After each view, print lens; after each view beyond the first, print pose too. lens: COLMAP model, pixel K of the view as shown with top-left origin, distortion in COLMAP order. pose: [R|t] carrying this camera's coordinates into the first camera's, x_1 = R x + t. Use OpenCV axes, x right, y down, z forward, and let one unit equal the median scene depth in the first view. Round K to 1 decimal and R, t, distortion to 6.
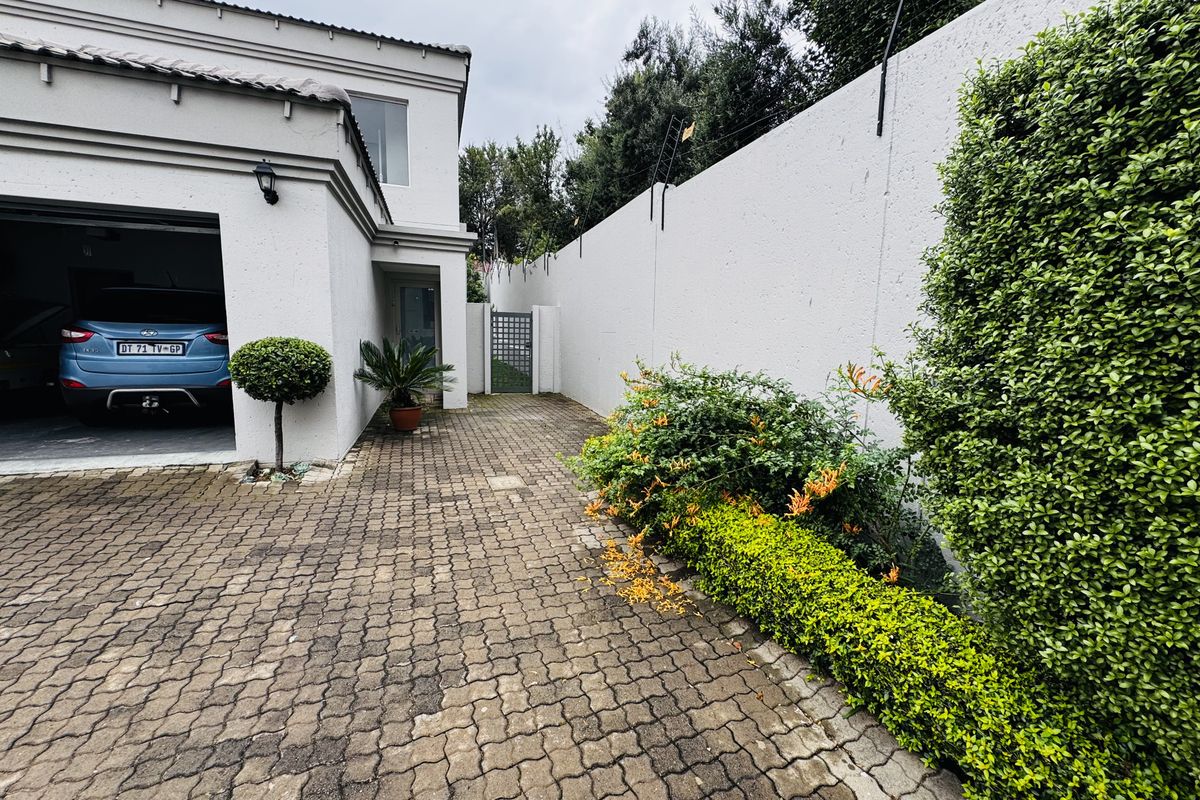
lens RADIAL K [[480.1, 0, 598.4], [0, 480.1, 397.9], [0, 0, 1]] dist [0.000150, 0.000058]
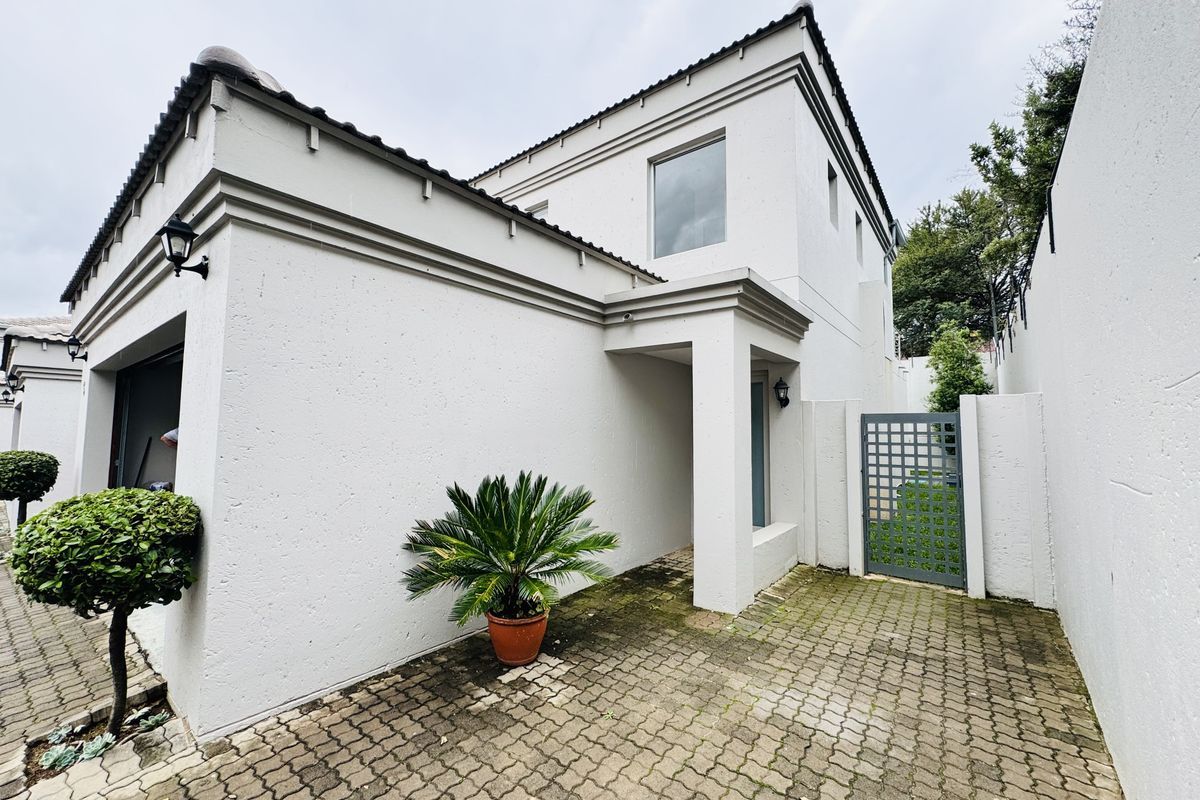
lens RADIAL K [[480.1, 0, 598.4], [0, 480.1, 397.9], [0, 0, 1]] dist [0.000150, 0.000058]
pose [[0.545066, -0.077623, -0.834792, 0.057326], [-0.102383, 0.982090, -0.158169, -0.083666], [0.832118, 0.171681, 0.527357, 0.476727]]
